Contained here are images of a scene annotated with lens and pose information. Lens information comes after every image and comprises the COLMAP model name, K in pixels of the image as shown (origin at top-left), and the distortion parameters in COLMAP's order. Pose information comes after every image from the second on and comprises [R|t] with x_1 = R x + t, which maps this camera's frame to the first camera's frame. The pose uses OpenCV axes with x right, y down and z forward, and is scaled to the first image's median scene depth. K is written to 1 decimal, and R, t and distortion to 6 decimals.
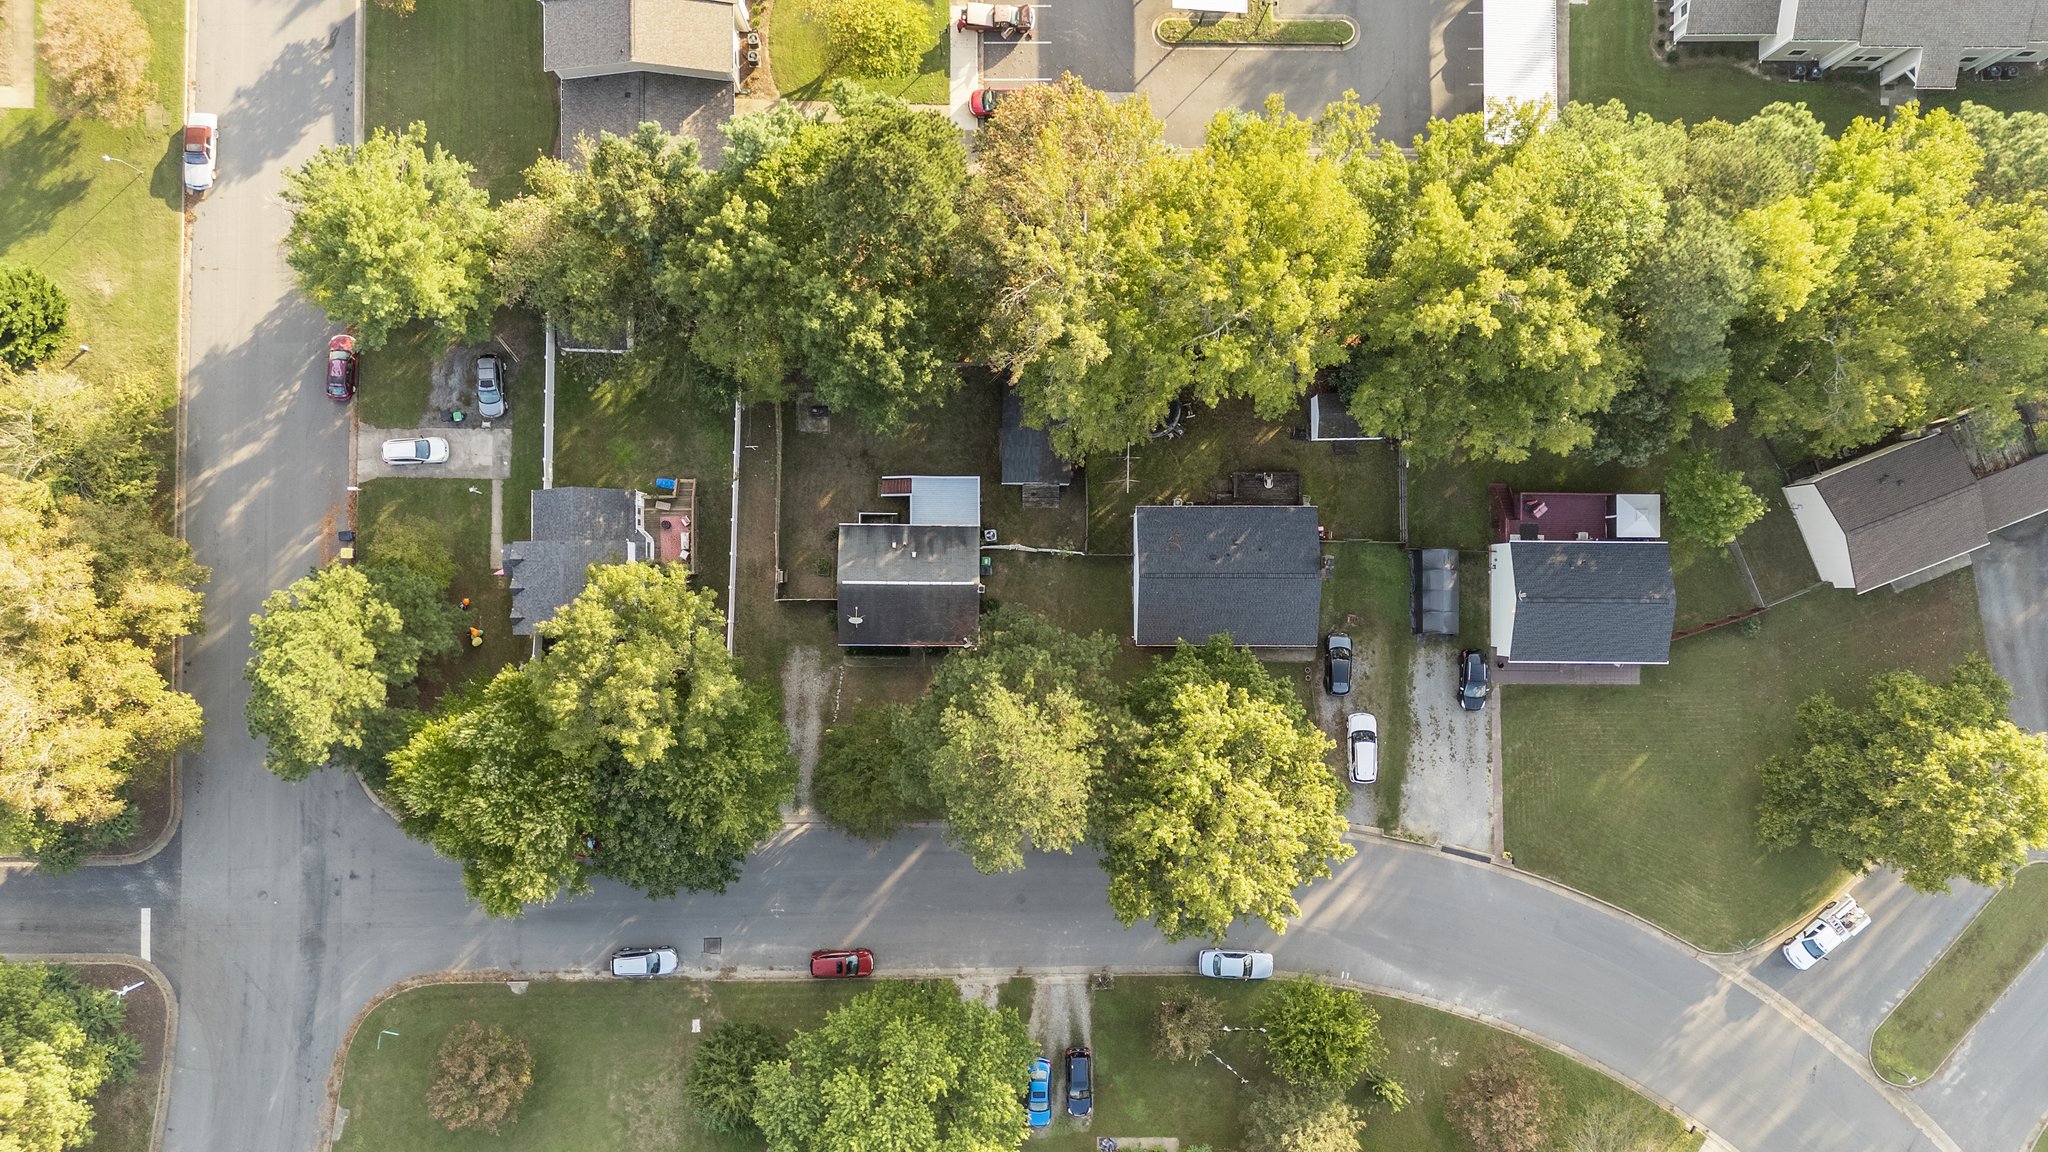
lens RADIAL K [[1525.2, 0, 1023.9], [0, 1525.2, 580.8], [0, 0, 1]] dist [0.052500, -0.053540]
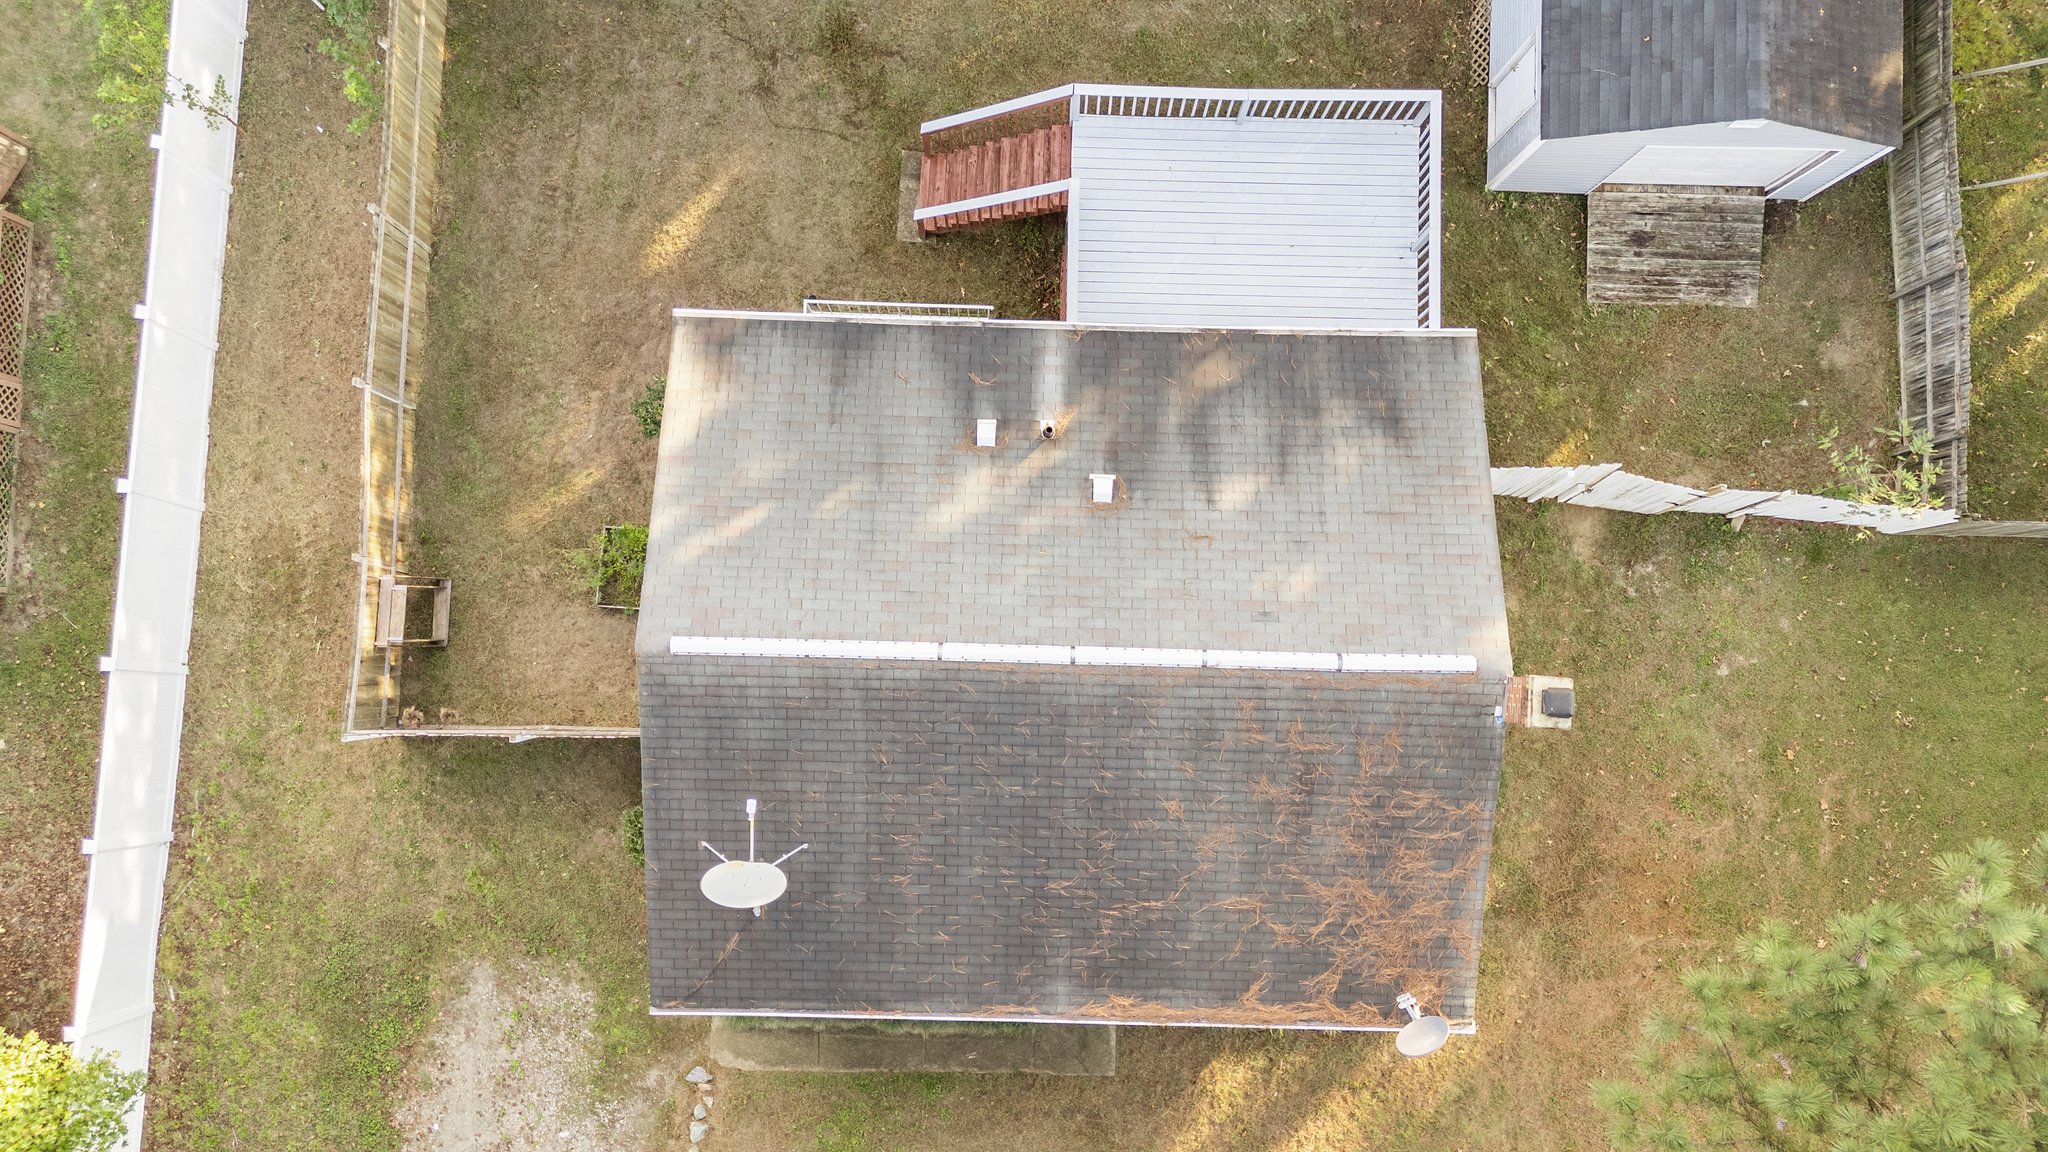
lens RADIAL K [[1525.2, 0, 1023.9], [0, 1525.2, 580.8], [0, 0, 1]] dist [0.052500, -0.053540]
pose [[0.999800, 0.013281, -0.014943, -0.076062], [-0.014073, 0.998428, -0.054246, 0.002805], [0.014199, 0.054445, 0.998416, 0.806059]]
